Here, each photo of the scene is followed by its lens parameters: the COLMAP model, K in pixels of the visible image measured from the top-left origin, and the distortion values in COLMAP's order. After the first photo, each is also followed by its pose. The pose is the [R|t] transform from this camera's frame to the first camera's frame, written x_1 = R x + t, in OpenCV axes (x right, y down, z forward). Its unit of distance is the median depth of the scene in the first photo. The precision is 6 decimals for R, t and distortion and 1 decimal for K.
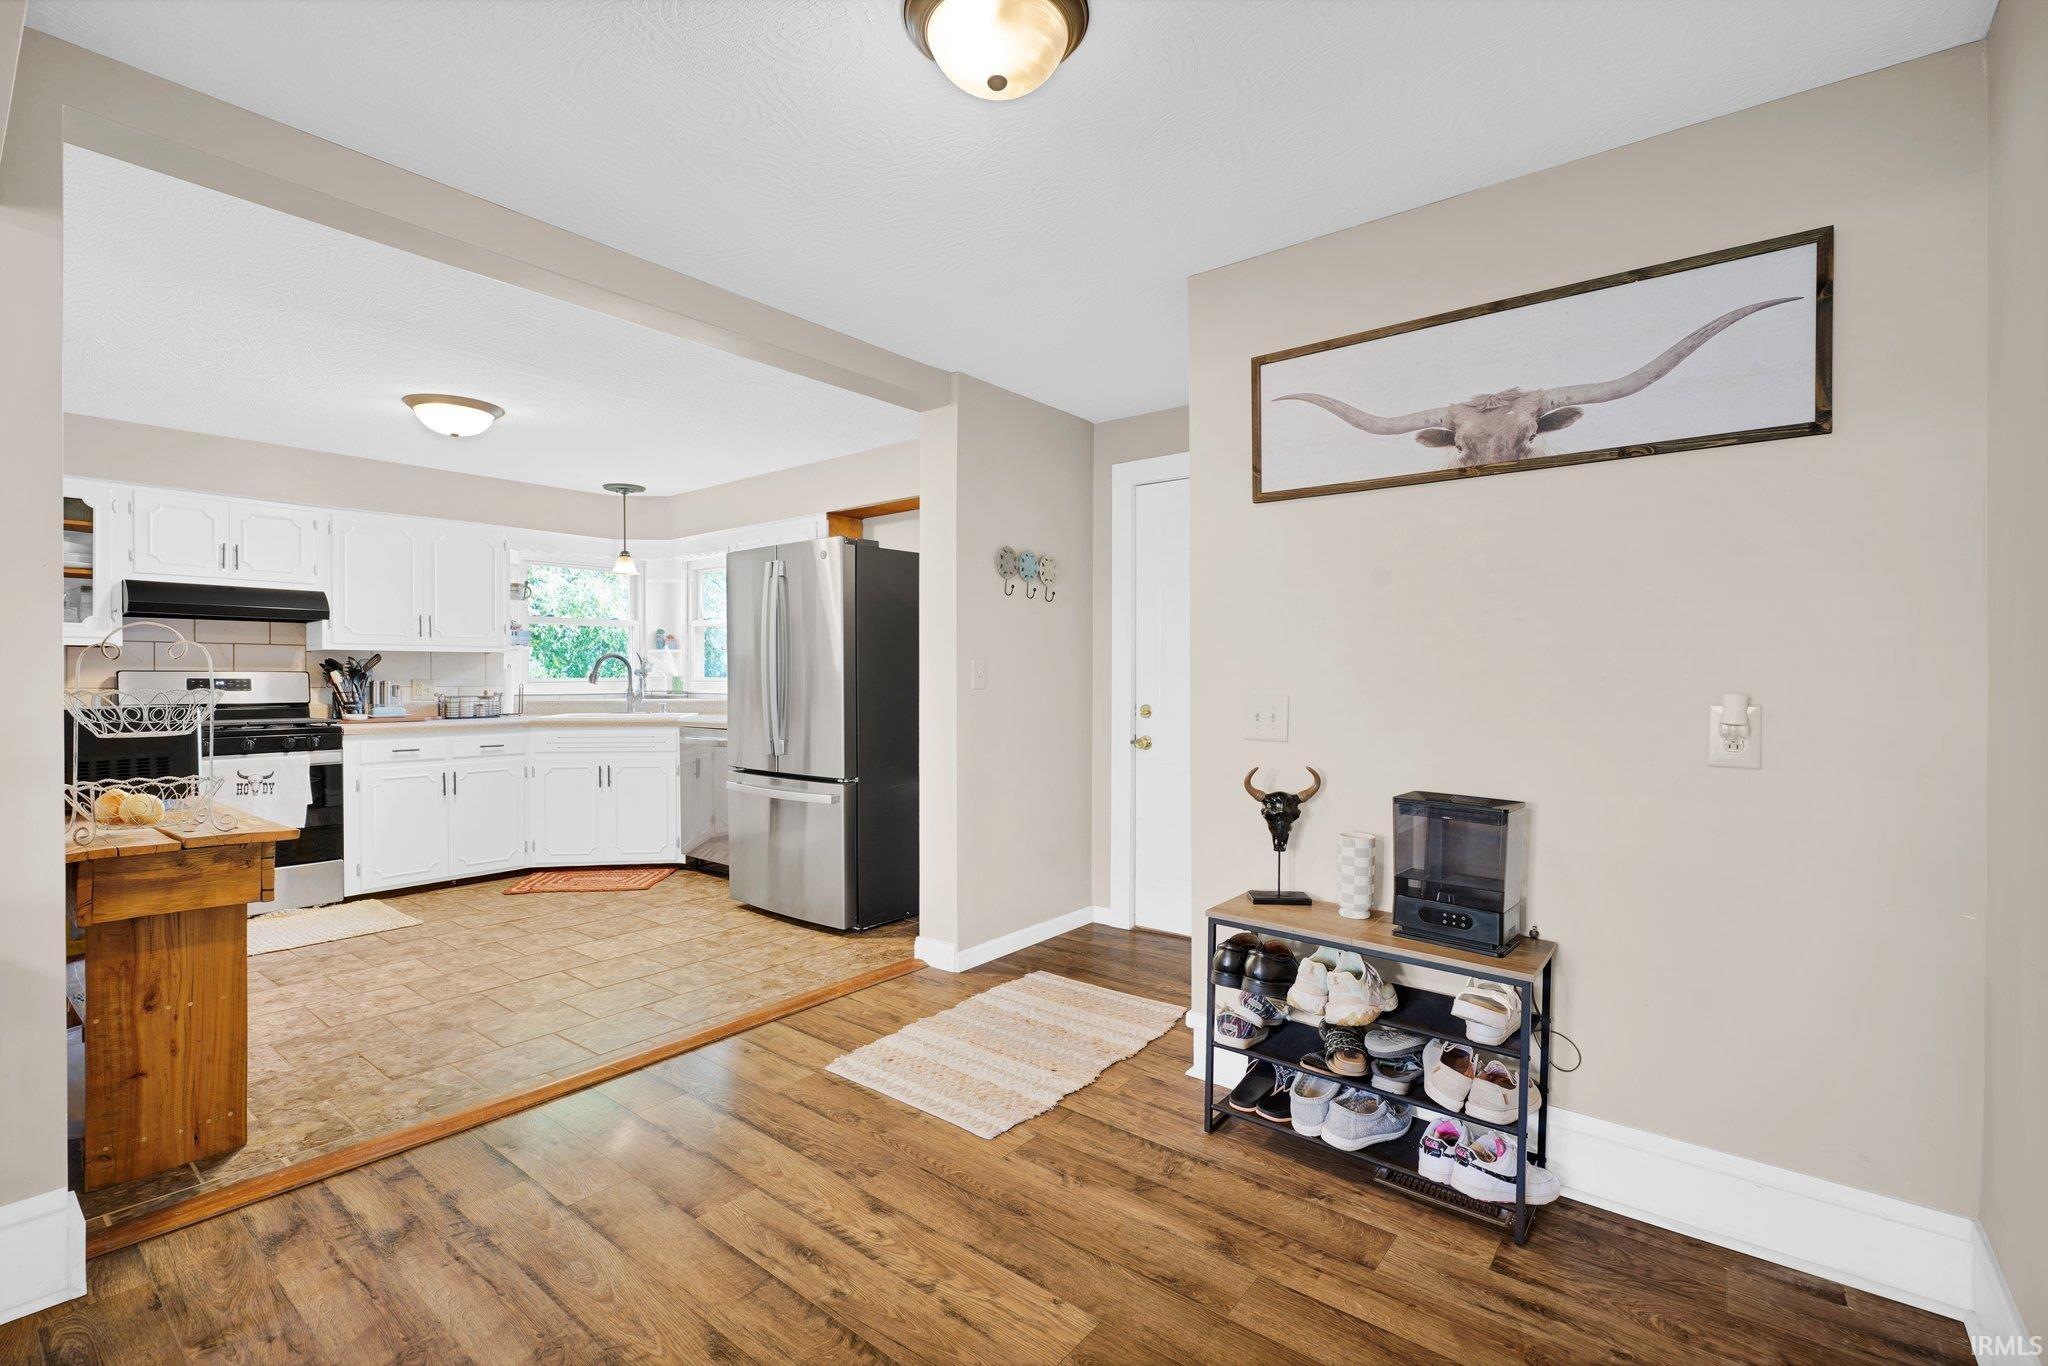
lens RADIAL K [[925.0, 0, 1028.2], [0, 925.0, 677.6], [0, 0, 1]] dist [-0.011259, 0.002504]
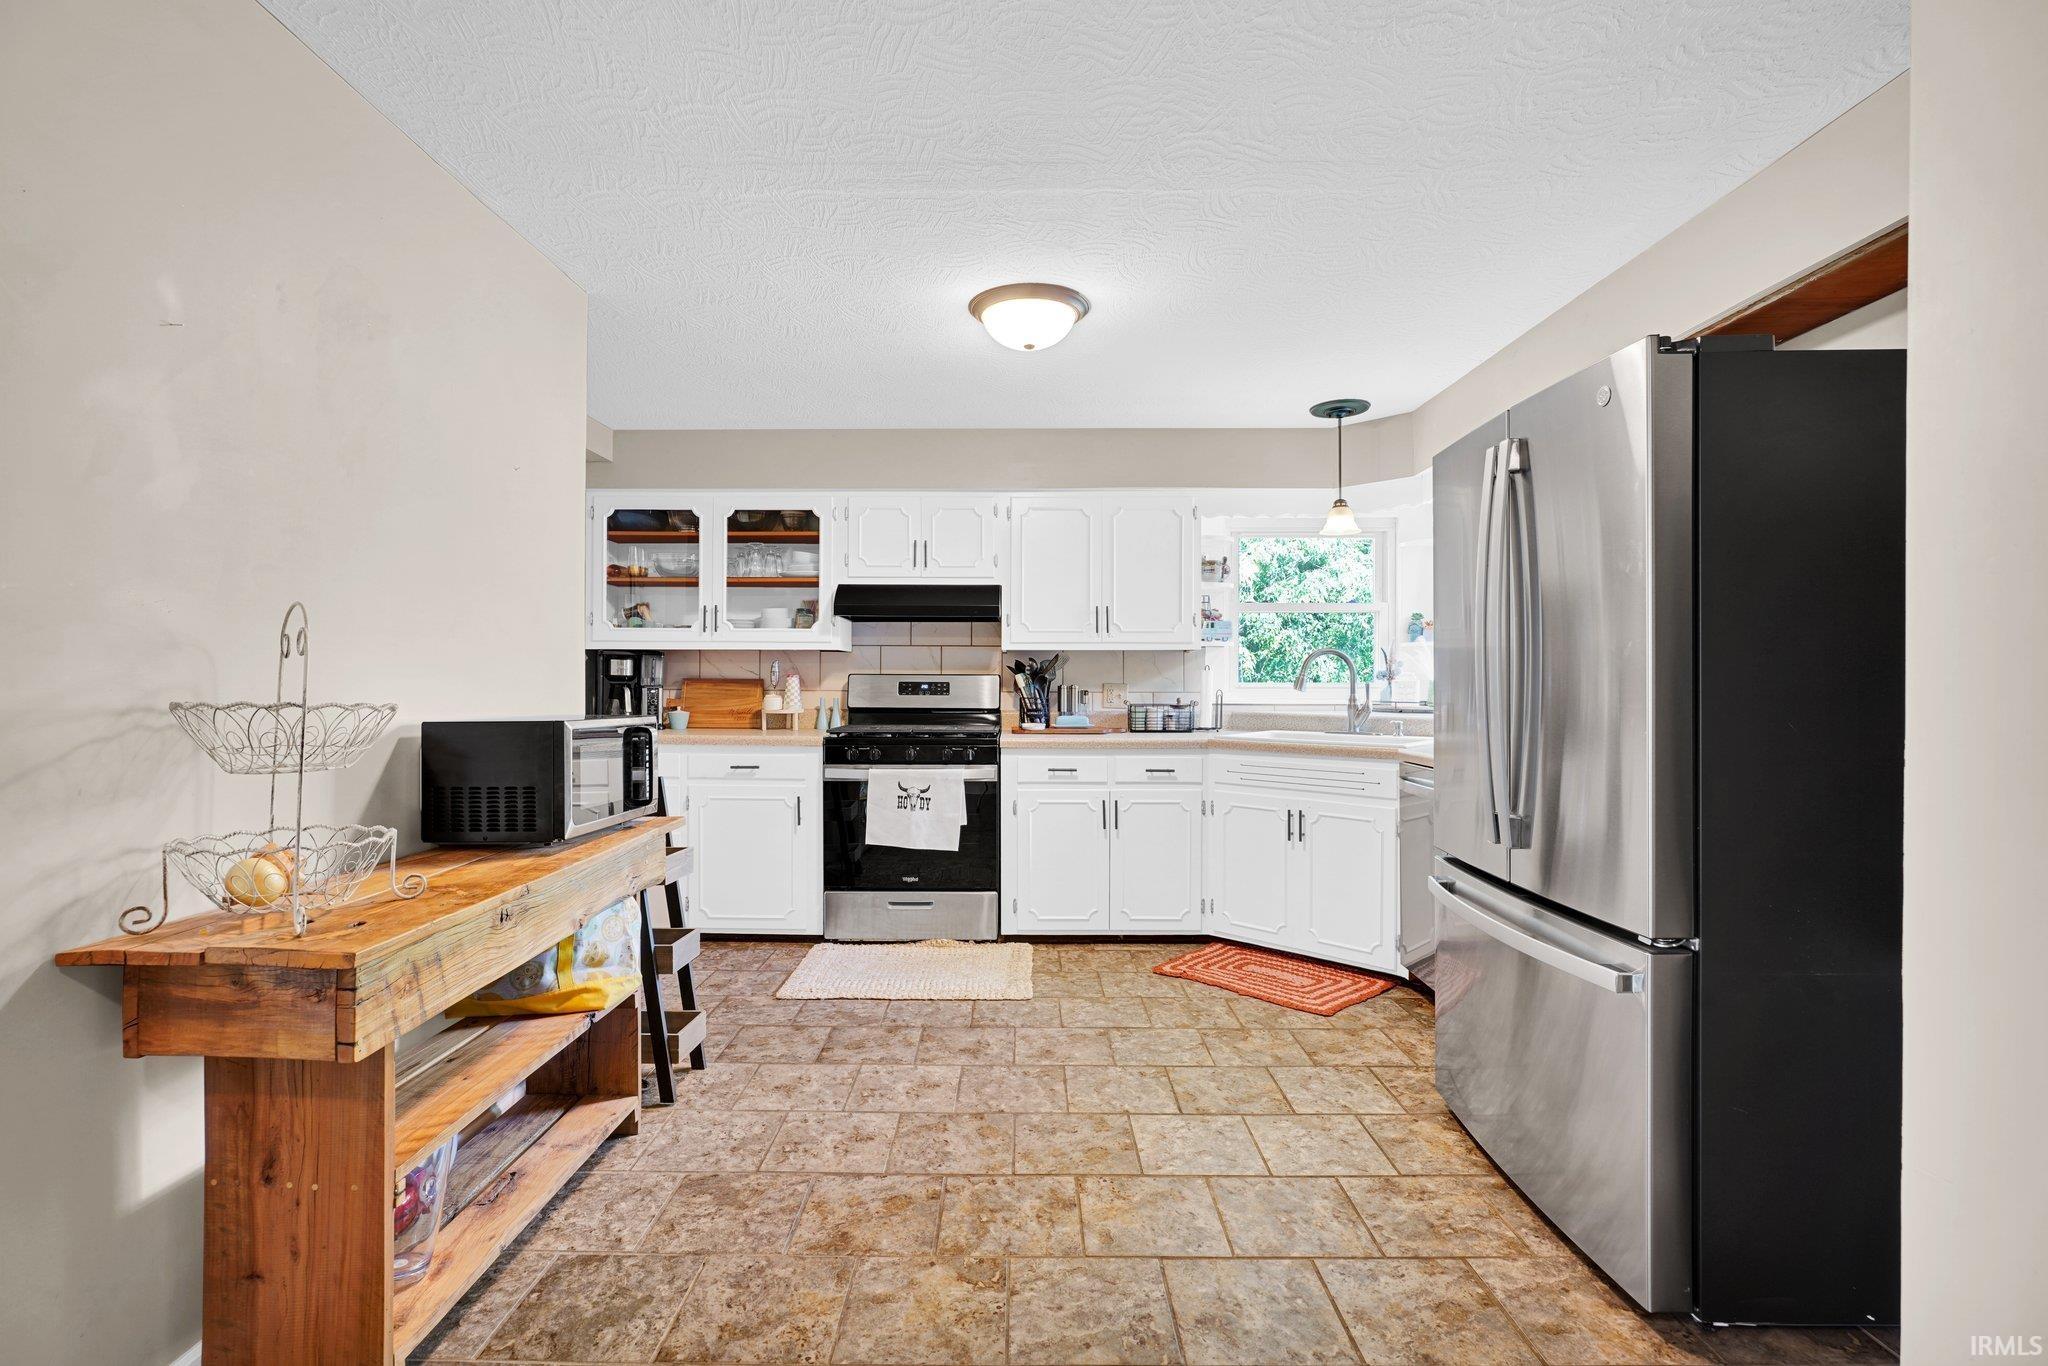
lens RADIAL K [[925.0, 0, 1014.9], [0, 925.0, 685.7], [0, 0, 1]] dist [-0.011259, 0.002504]
pose [[0.611936, 0.006947, -0.790877, -0.049834], [-0.002831, 0.999974, 0.006593, -0.002076], [0.790902, -0.001796, 0.611940, 0.494824]]
